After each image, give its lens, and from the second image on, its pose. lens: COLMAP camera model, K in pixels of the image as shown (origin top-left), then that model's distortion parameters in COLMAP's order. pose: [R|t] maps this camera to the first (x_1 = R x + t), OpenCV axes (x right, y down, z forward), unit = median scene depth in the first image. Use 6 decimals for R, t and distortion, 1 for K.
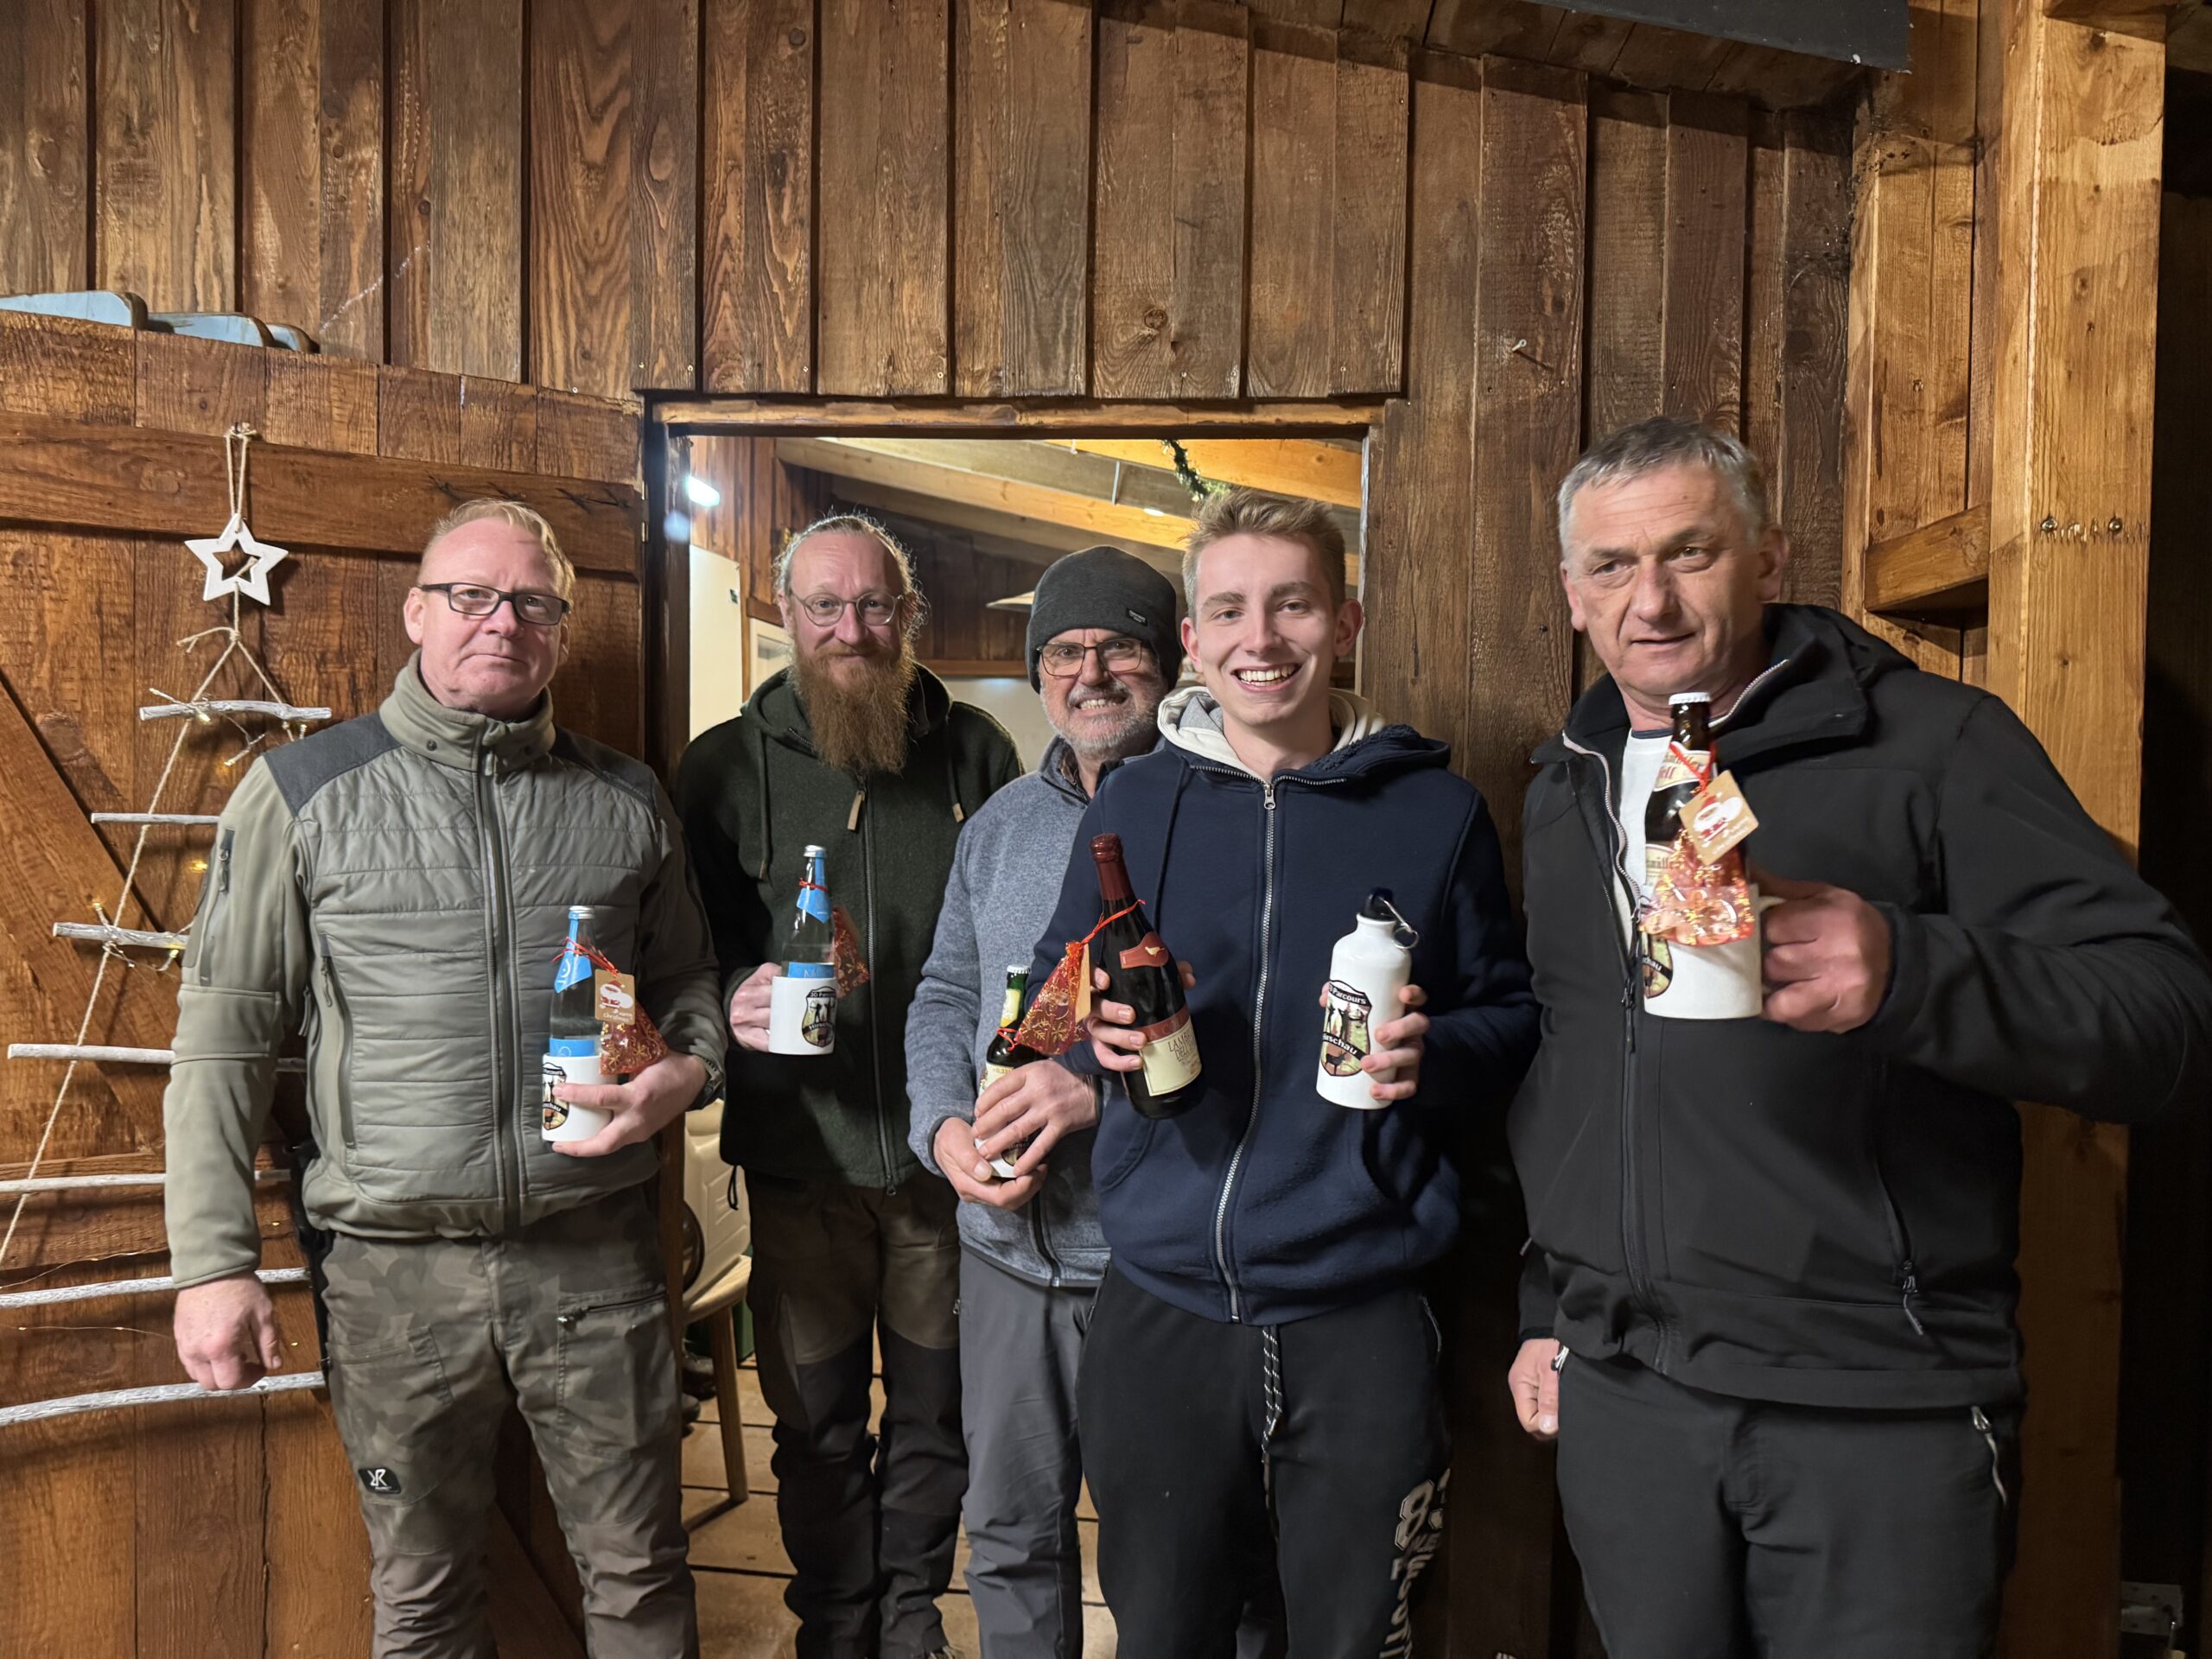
lens RADIAL K [[1556.3, 0, 922.4], [0, 1556.3, 833.7], [0, 0, 1]] dist [0.077185, -0.057451]
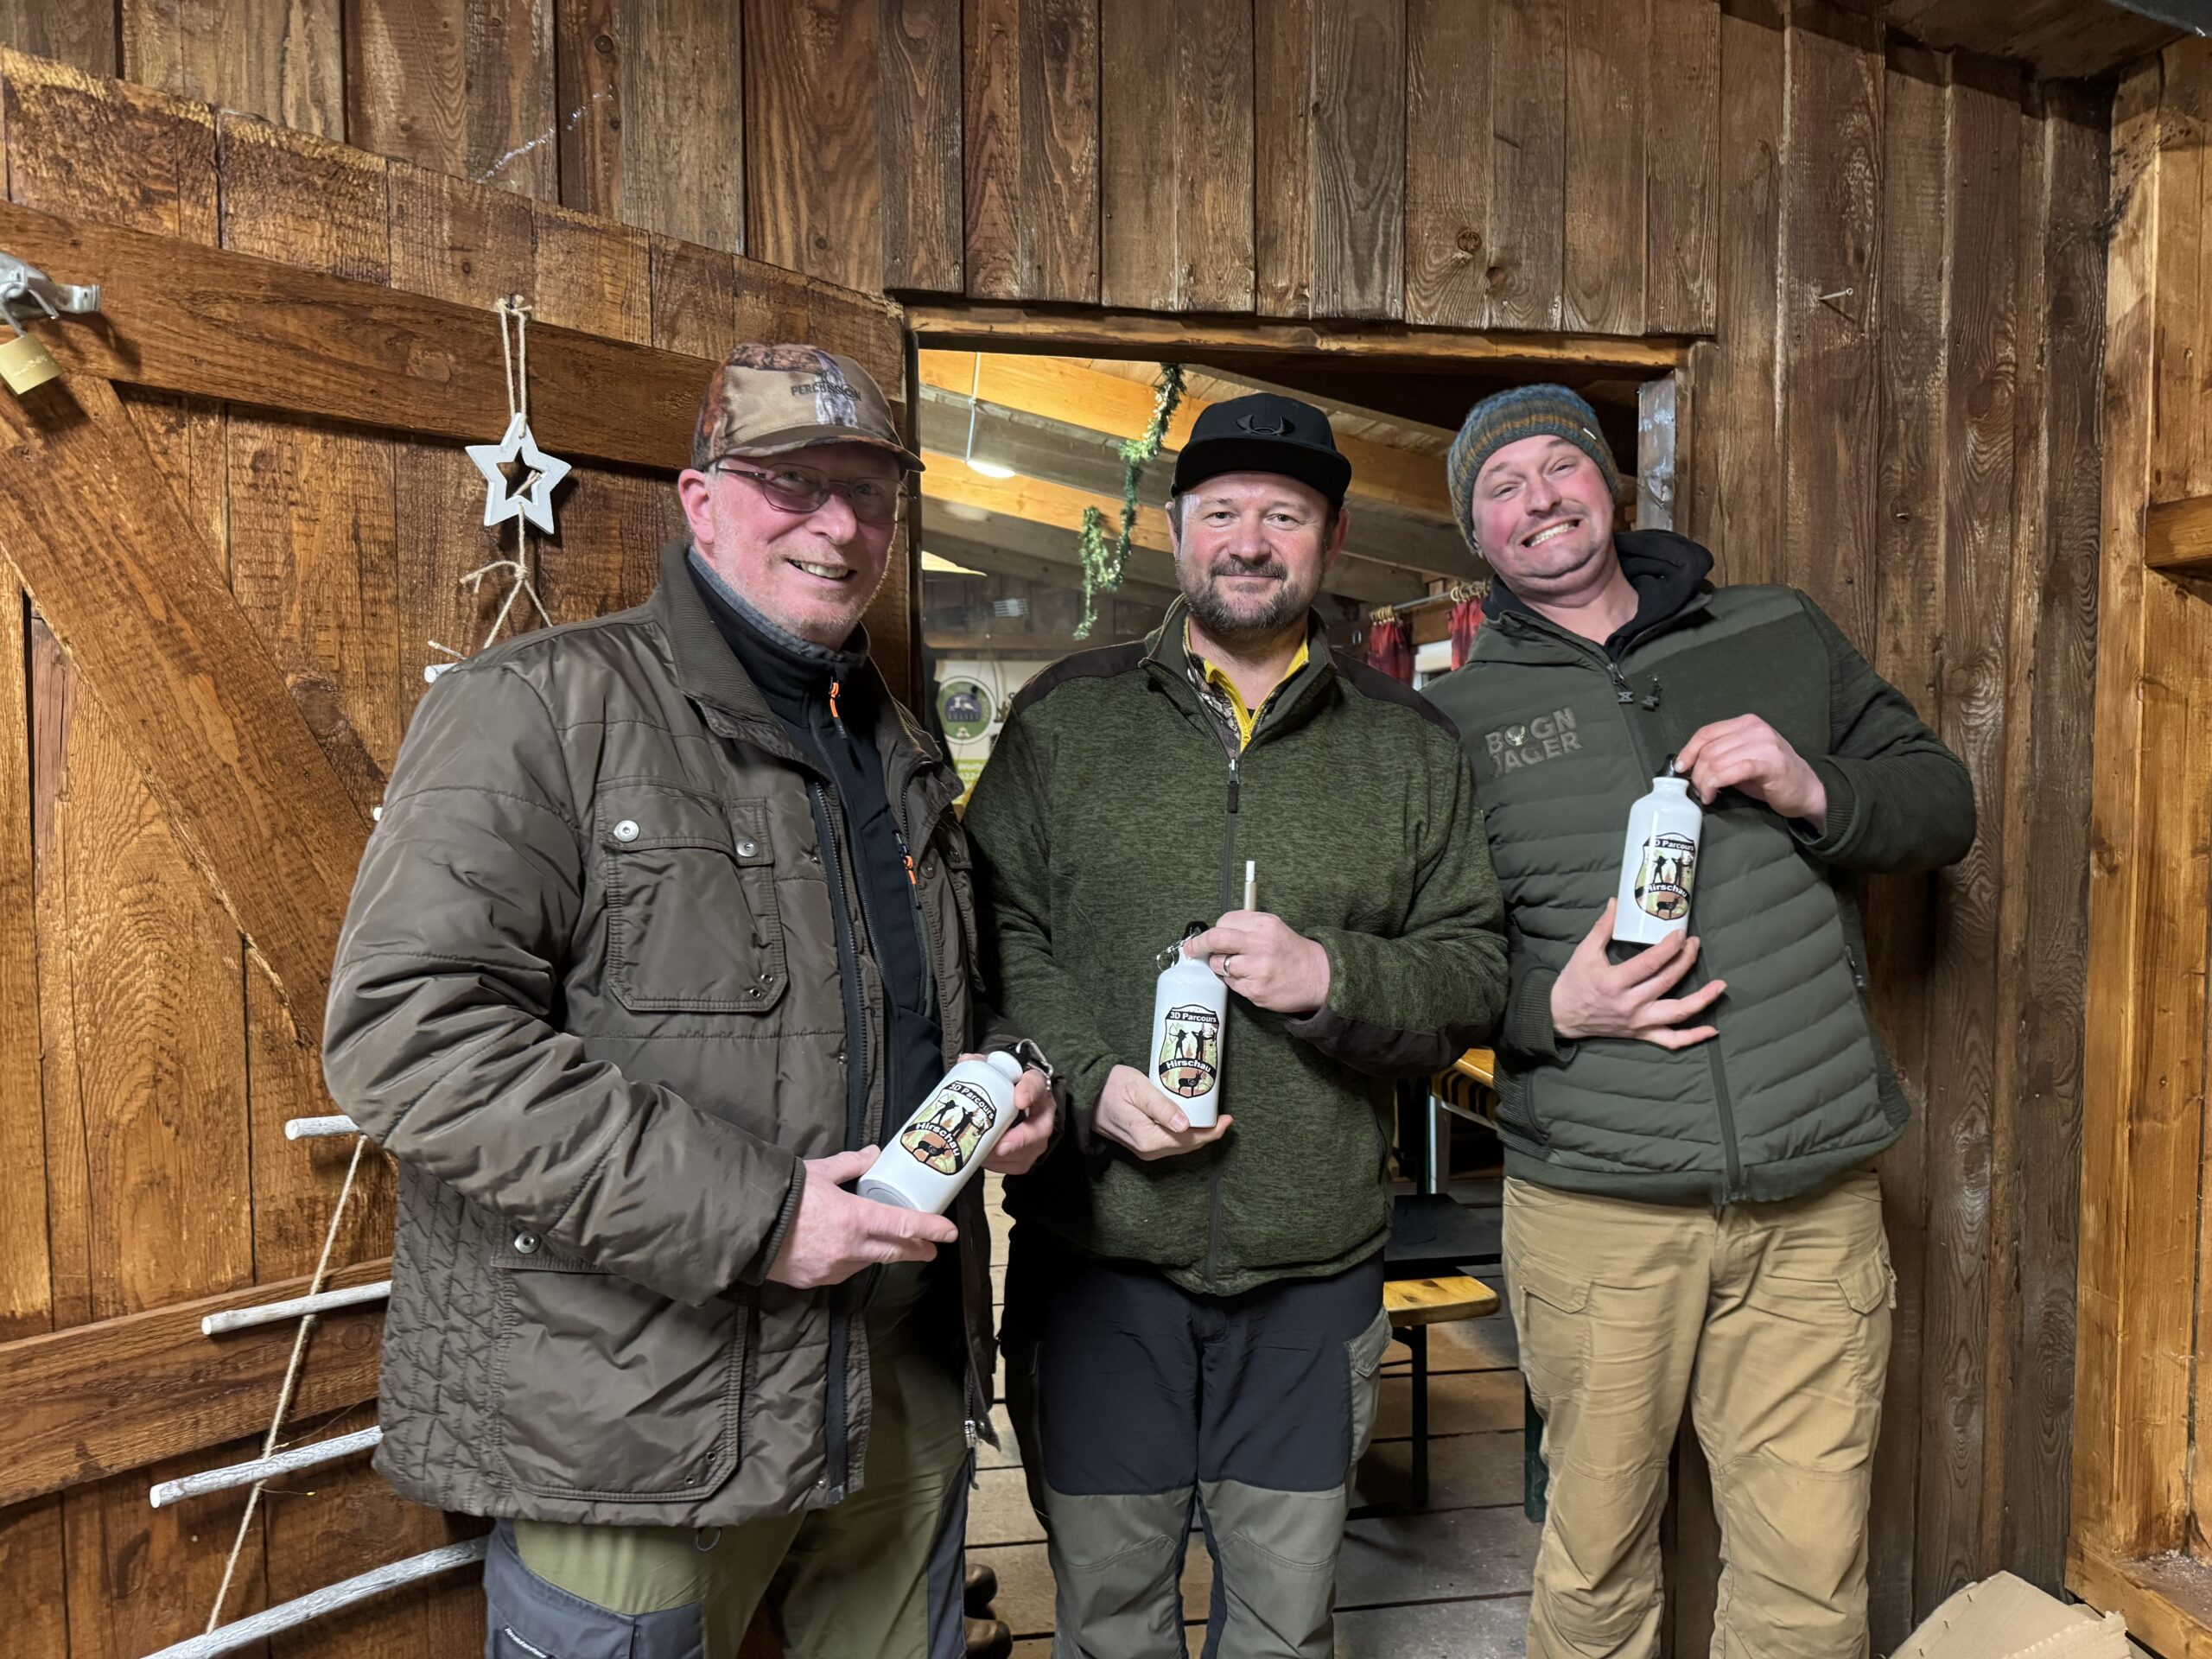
lens RADIAL K [[1556.3, 0, 922.4], [0, 1556.3, 833.7], [0, 0, 1]] dist [0.077185, -0.057451]
pose [[0.959011, -0.032815, 0.281461, -0.450534], [0.027701, 0.999371, 0.022130, -0.008488], [-0.282010, -0.013426, 0.959318, 0.196985]]
